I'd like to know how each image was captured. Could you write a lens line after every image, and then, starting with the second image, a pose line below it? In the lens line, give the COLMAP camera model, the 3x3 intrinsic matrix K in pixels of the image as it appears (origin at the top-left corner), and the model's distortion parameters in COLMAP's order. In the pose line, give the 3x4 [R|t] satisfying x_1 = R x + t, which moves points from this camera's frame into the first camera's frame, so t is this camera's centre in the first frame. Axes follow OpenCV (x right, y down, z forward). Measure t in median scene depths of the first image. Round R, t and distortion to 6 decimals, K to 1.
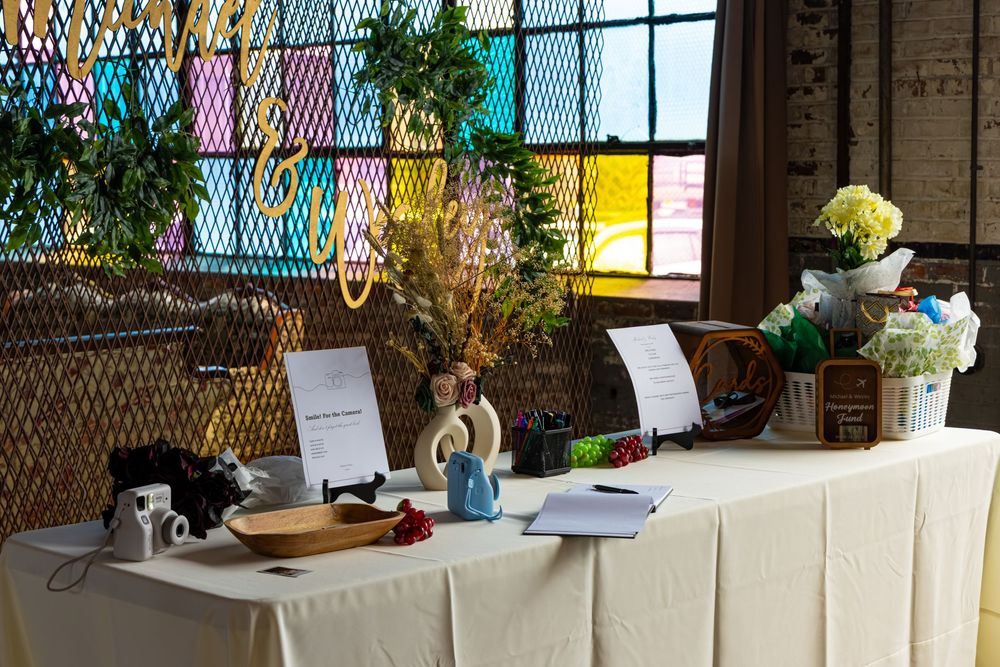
lens RADIAL K [[1748.0, 0, 500.0], [0, 1748.0, 333.5], [0, 0, 1]] dist [0.010301, 0.067037]
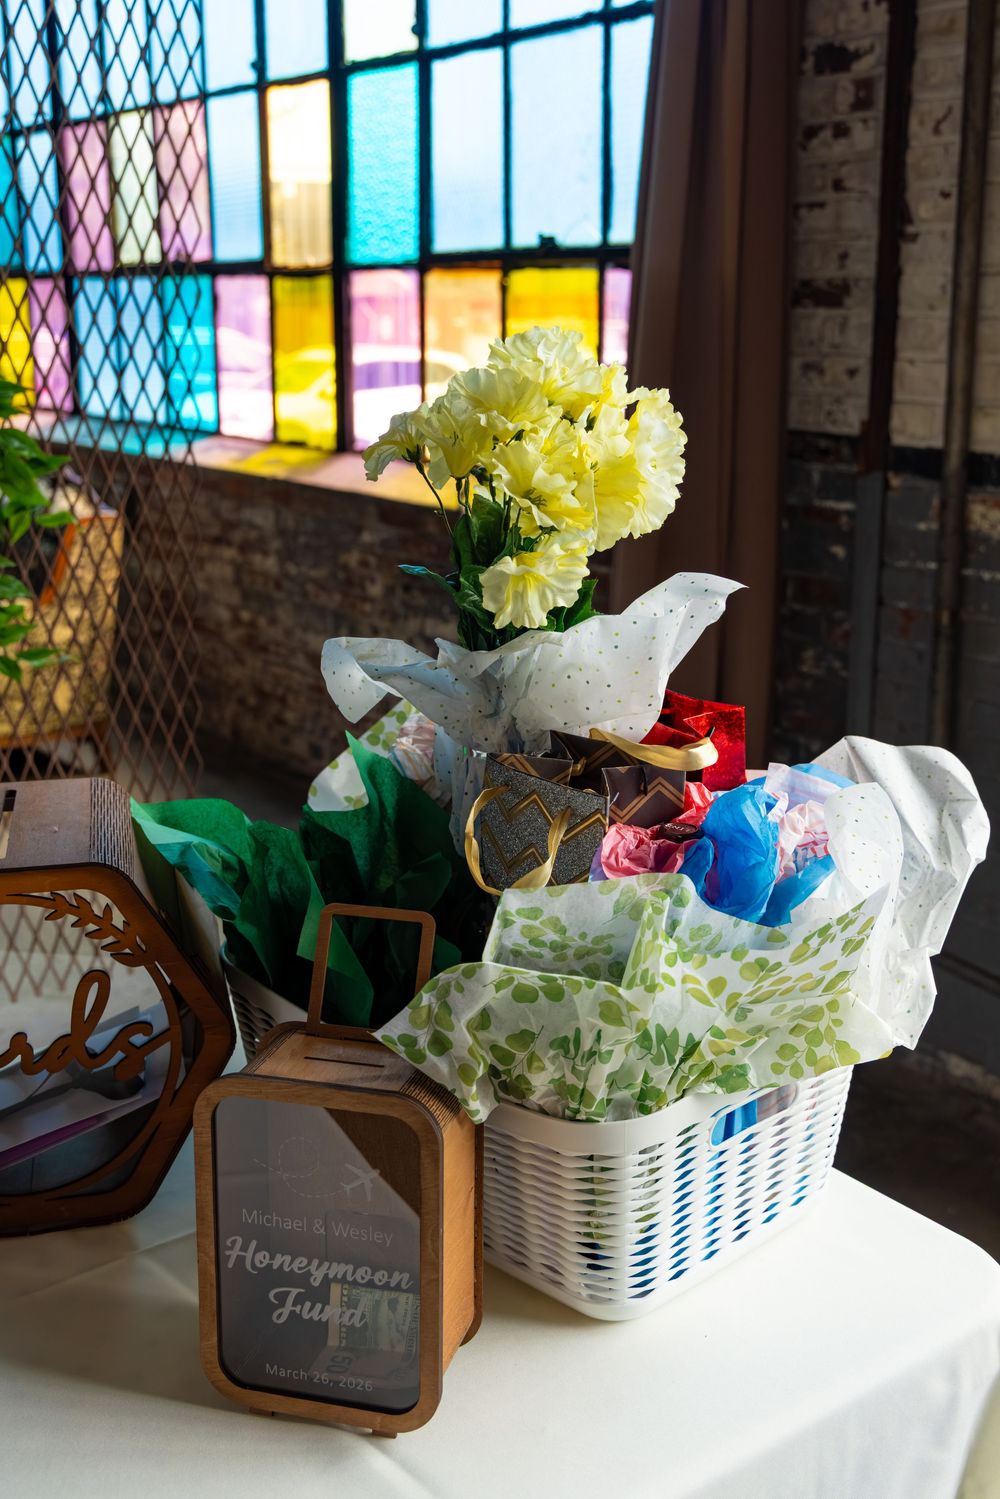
lens RADIAL K [[1622.1, 0, 500.0], [0, 1622.1, 749.5], [0, 0, 1]] dist [-0.001677, 0.005853]
pose [[0.985248, 0.053773, -0.162468, 0.166165], [-0.025280, 0.984668, 0.172596, -0.043761], [0.169258, -0.165943, 0.971501, 0.514620]]
